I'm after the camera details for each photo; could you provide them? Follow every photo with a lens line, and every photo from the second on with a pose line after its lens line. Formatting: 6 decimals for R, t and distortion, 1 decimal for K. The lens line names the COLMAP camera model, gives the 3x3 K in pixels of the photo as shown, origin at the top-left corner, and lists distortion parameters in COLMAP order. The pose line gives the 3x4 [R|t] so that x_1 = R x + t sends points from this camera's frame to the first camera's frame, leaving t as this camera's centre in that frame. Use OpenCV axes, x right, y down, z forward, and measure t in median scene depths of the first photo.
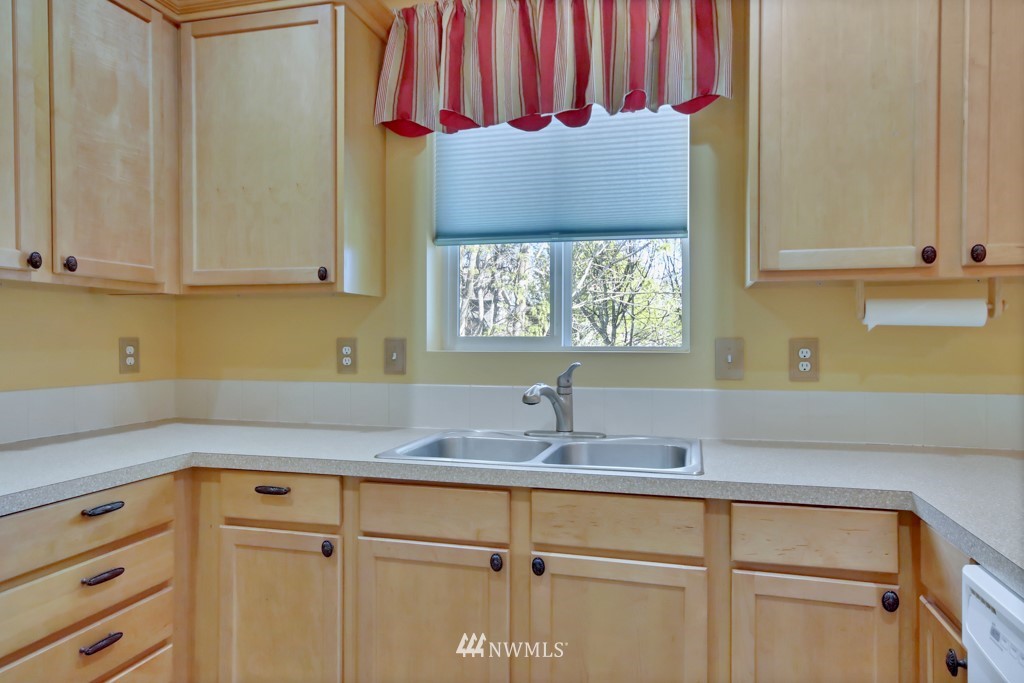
lens RADIAL K [[673.9, 0, 513.2], [0, 673.9, 338.1], [0, 0, 1]] dist [0.006797, 0.007240]
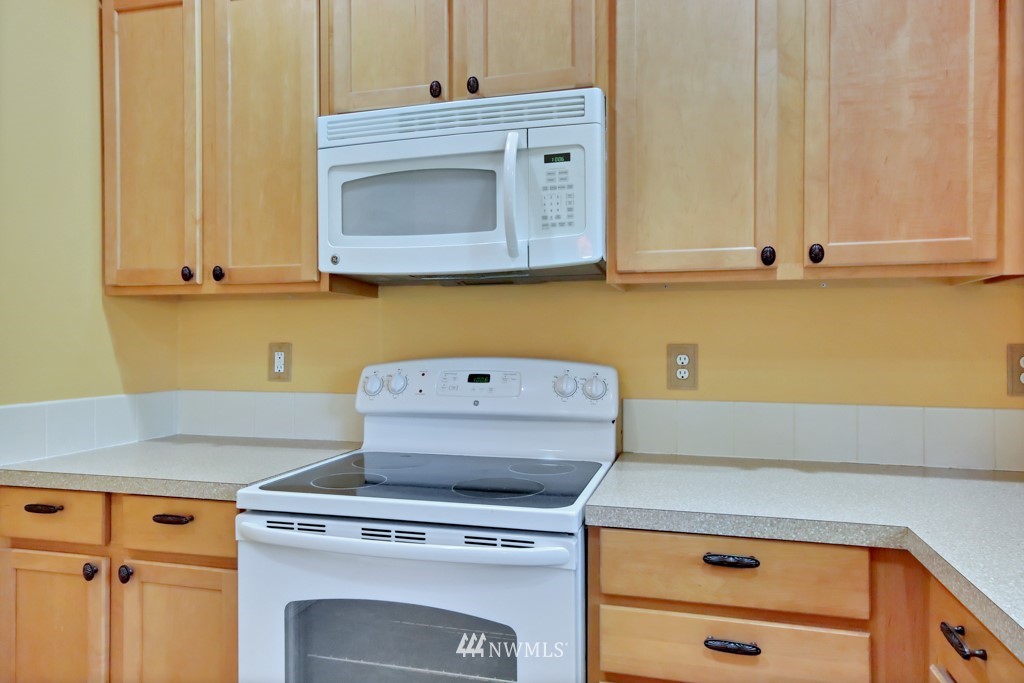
lens RADIAL K [[673.9, 0, 508.5], [0, 673.9, 342.8], [0, 0, 1]] dist [0.006797, 0.007240]
pose [[-0.012291, -0.000681, -0.999924, 0.142701], [-0.002103, 0.999998, -0.000656, -0.000625], [0.999922, 0.002094, -0.012292, 0.572284]]
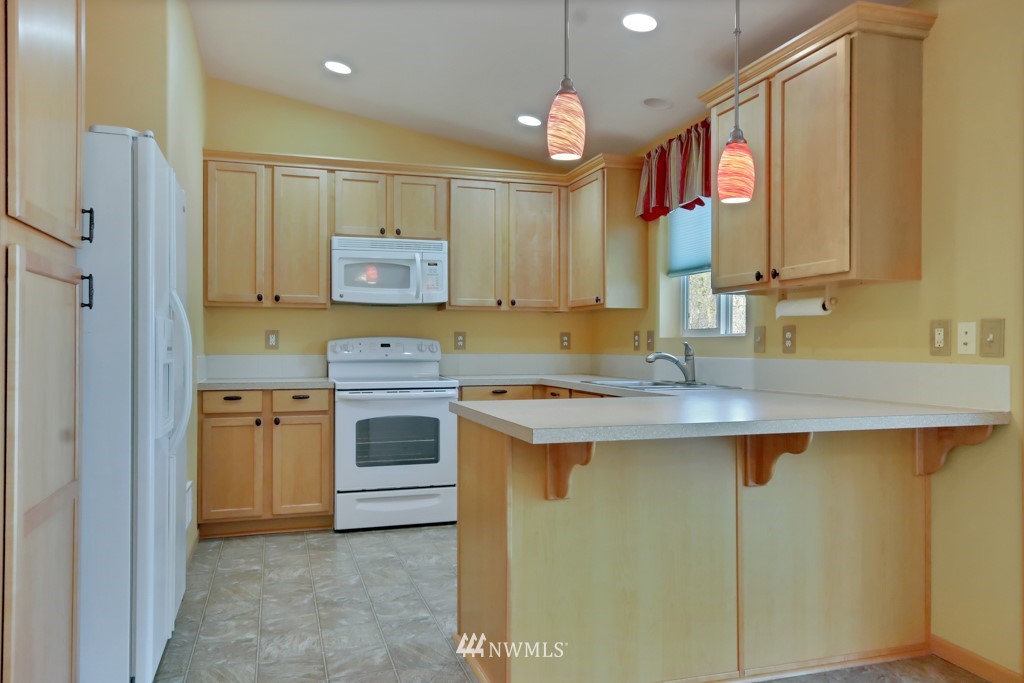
lens RADIAL K [[757.8, 0, 509.0], [0, 757.8, 343.2], [0, 0, 1]] dist [0.003417, 0.000155]
pose [[0.533609, -0.002479, -0.845727, 1.573945], [-0.002546, 0.999986, -0.004538, 0.051129], [0.845727, 0.004575, 0.533596, -0.483857]]
